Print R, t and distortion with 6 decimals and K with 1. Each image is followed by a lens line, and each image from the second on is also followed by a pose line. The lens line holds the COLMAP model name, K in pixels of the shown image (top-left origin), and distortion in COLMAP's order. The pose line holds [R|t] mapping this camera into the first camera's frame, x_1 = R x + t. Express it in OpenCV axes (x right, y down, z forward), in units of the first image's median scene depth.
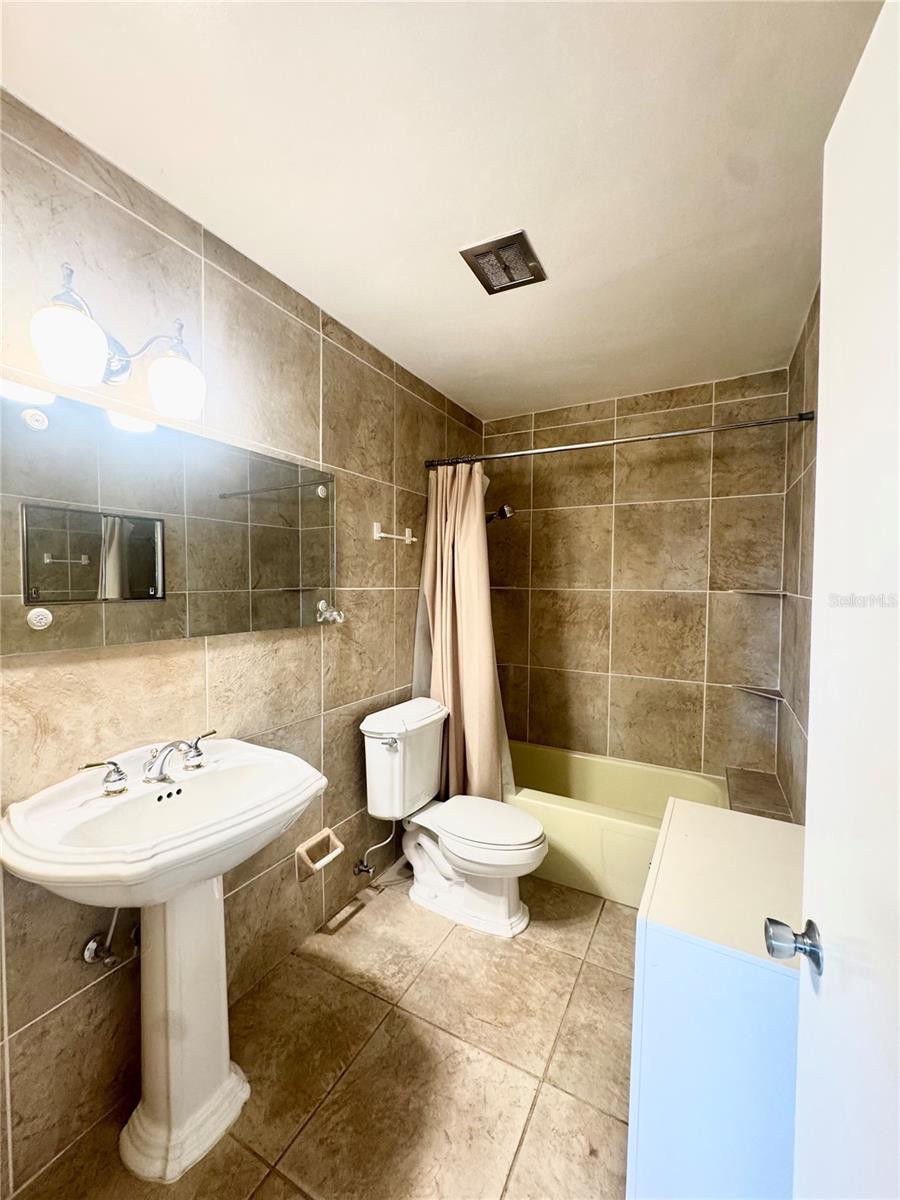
lens RADIAL K [[479.1, 0, 449.6], [0, 479.1, 602.5], [0, 0, 1]] dist [-0.003428, 0.000631]
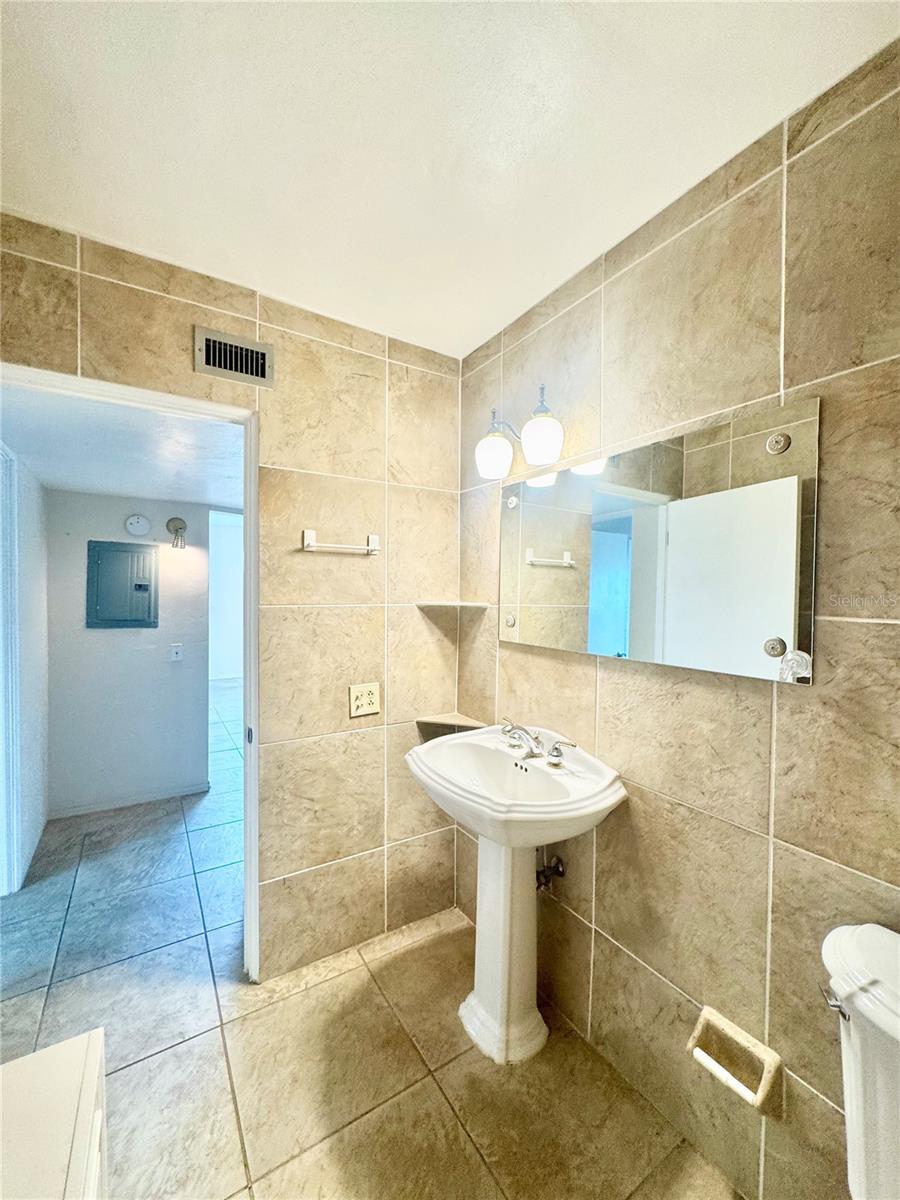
lens RADIAL K [[479.1, 0, 448.4], [0, 479.1, 599.2], [0, 0, 1]] dist [-0.003428, 0.000631]
pose [[-0.484519, 0.003649, -0.874773, 0.482304], [-0.043733, 0.998640, 0.028388, -0.055941], [0.873687, 0.052011, -0.483701, 1.103834]]
